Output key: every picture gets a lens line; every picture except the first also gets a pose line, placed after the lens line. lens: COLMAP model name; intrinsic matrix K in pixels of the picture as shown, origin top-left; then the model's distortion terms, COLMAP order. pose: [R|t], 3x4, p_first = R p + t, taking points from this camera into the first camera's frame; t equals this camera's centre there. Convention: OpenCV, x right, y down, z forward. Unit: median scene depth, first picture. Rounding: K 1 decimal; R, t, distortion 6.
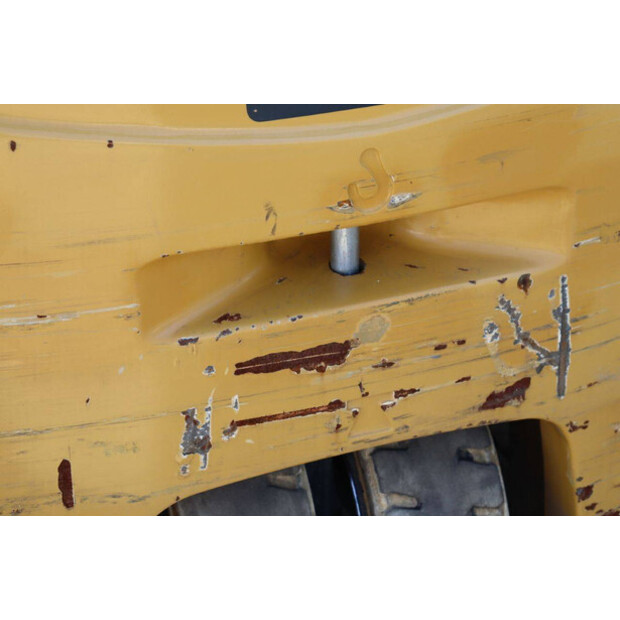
lens RADIAL K [[1461.4, 0, 312.8], [0, 1461.4, 307.2], [0, 0, 1]] dist [0.359732, 0.000000]
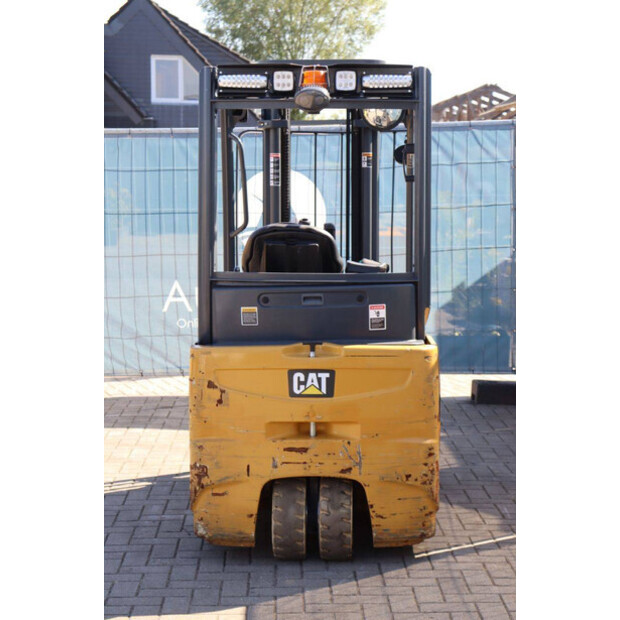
lens RADIAL K [[1409.9, 0, 312.0], [0, 1409.9, 313.7], [0, 0, 1]] dist [0.402018, 0.000000]
pose [[0.930091, 0.042591, -0.364851, 1.708764], [-0.190592, 0.905048, -0.380214, 1.384773], [0.314014, 0.423172, 0.849895, -3.121593]]
